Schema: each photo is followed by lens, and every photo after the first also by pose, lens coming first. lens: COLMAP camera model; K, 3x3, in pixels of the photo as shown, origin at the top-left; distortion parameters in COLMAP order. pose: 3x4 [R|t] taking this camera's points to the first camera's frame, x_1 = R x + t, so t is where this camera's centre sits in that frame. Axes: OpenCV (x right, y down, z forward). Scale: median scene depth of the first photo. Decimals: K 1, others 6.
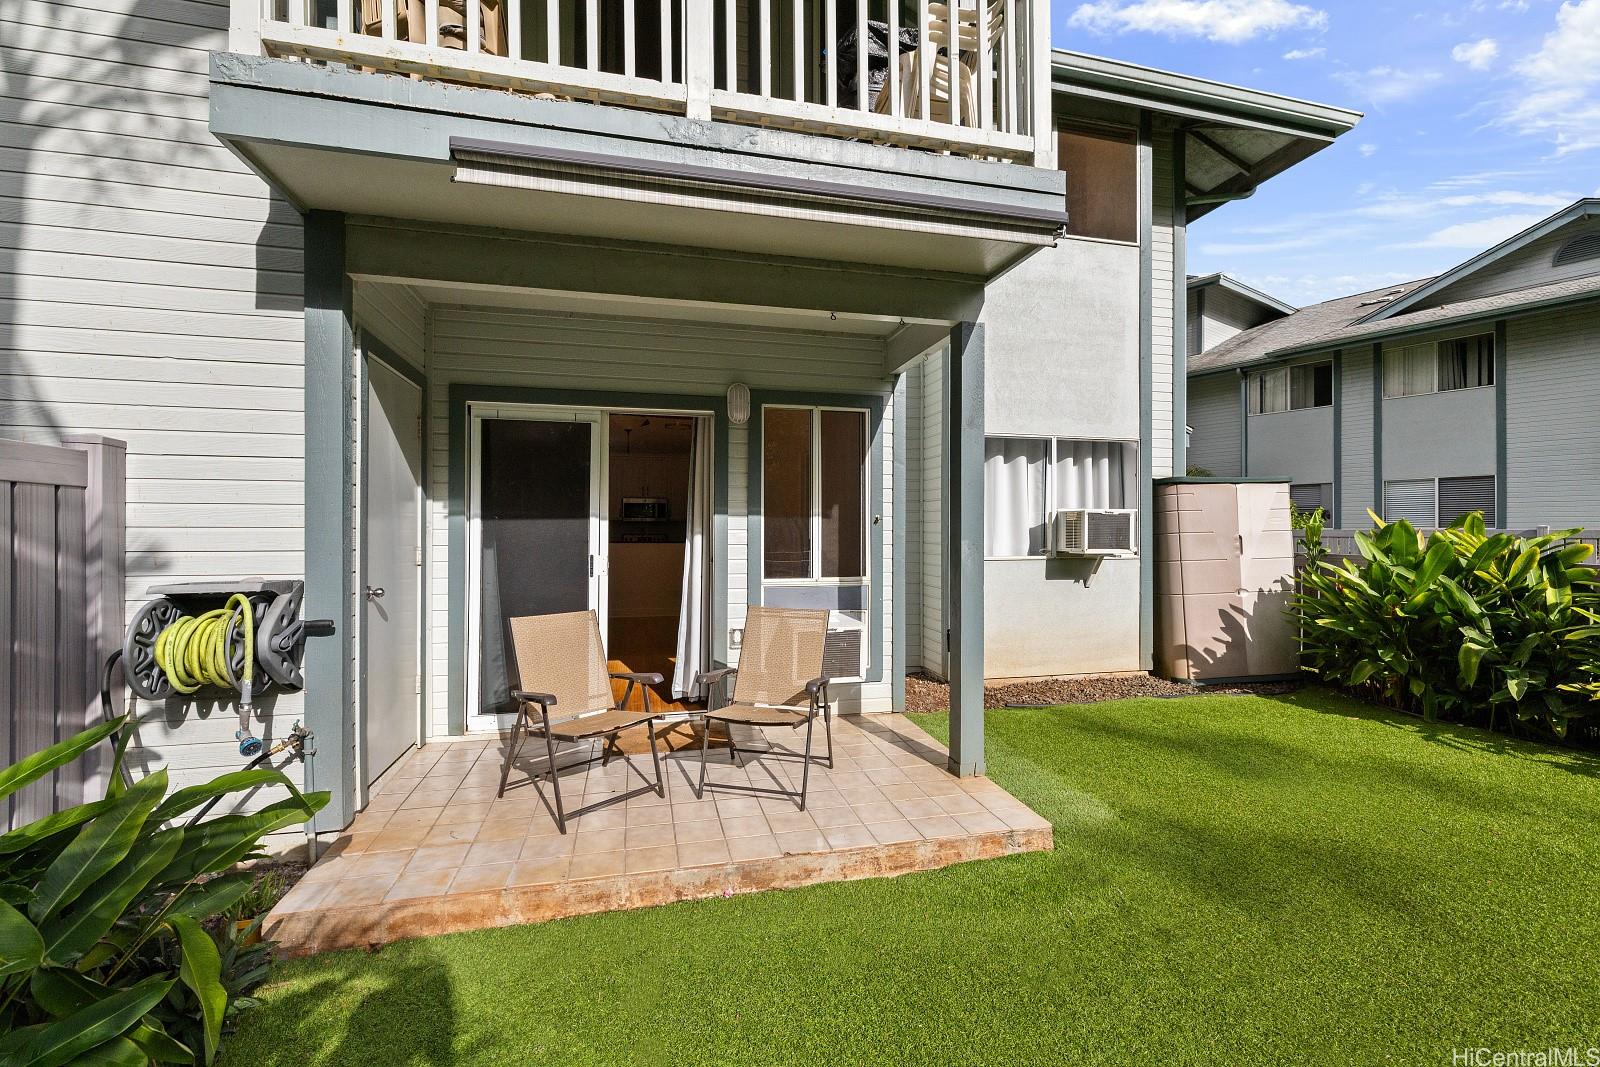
lens RADIAL K [[682.5, 0, 803.4], [0, 682.5, 533.6], [0, 0, 1]] dist [-0.001651, -0.000606]
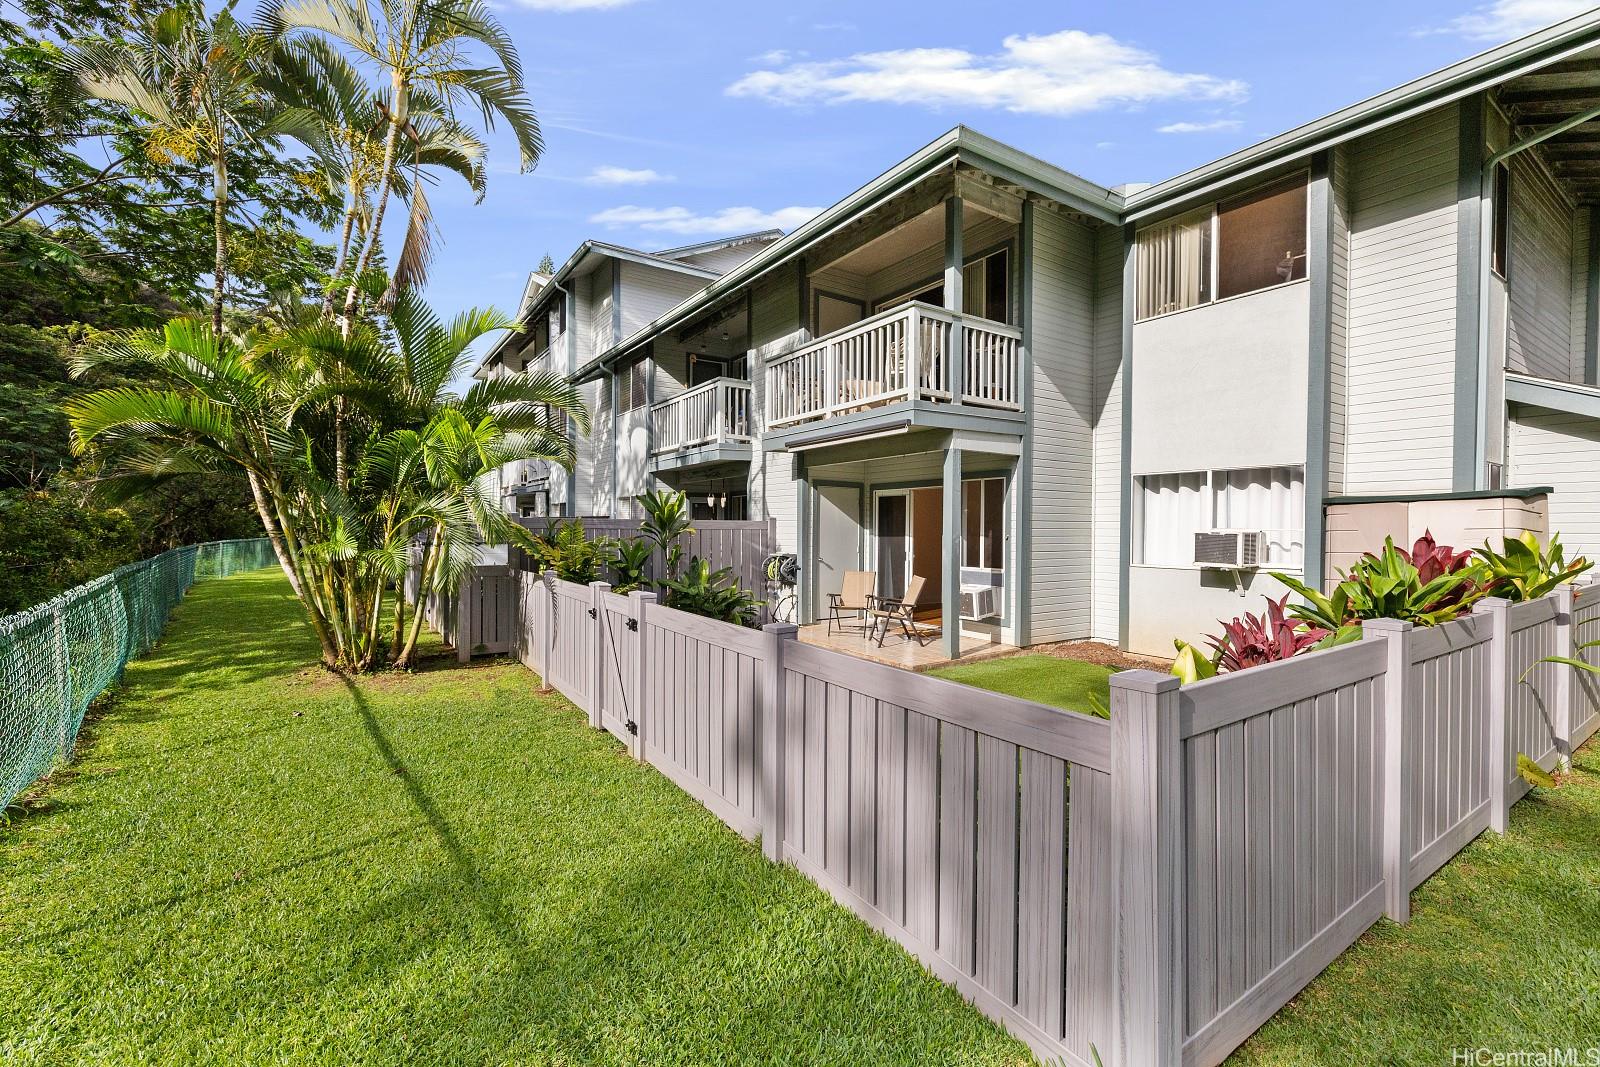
lens RADIAL K [[682.5, 0, 794.8], [0, 682.5, 531.9], [0, 0, 1]] dist [-0.001651, -0.000606]
pose [[0.339874, 0.004638, -0.940459, 1.640142], [-0.000211, 0.999988, 0.004855, -0.045016], [0.940471, -0.001451, 0.339871, -0.148512]]
